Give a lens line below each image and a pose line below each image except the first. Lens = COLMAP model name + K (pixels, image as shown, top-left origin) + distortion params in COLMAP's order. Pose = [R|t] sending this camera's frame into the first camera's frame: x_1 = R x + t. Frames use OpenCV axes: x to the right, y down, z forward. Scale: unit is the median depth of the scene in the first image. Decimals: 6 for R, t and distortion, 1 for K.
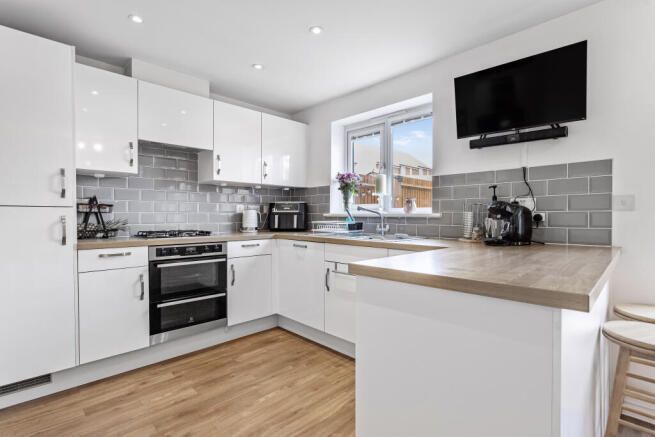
lens RADIAL K [[314.4, 0, 325.5], [0, 314.4, 217.9], [0, 0, 1]] dist [-0.016008, 0.004704]
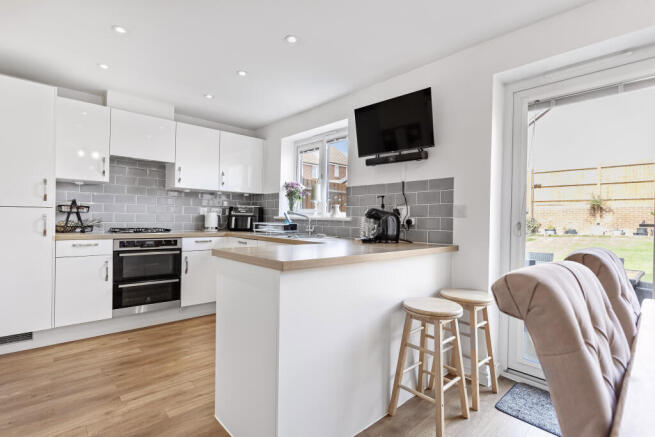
lens RADIAL K [[314.4, 0, 328.1], [0, 314.4, 218.2], [0, 0, 1]] dist [-0.016008, 0.004704]
pose [[0.999336, 0.017115, -0.032165, 0.344856], [-0.017445, 0.999798, -0.010017, 0.002052], [0.031987, 0.010571, 0.999432, -0.244242]]
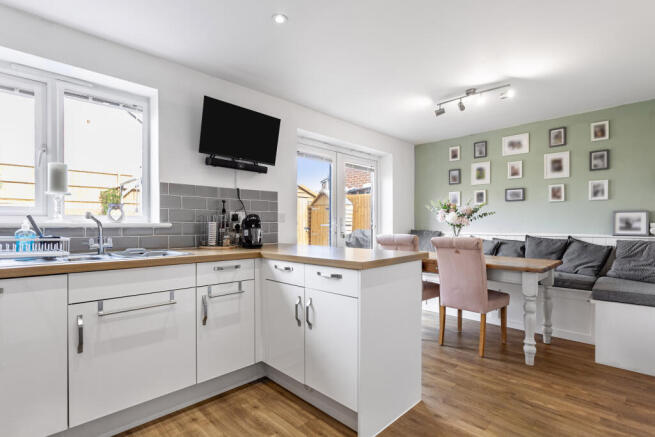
lens RADIAL K [[314.4, 0, 322.1], [0, 314.4, 227.9], [0, 0, 1]] dist [-0.016008, 0.004704]
pose [[-0.004027, -0.010167, 0.999940, -0.631008], [0.010752, 0.999890, 0.010210, -0.005294], [-0.999934, 0.010793, -0.003917, 0.594124]]
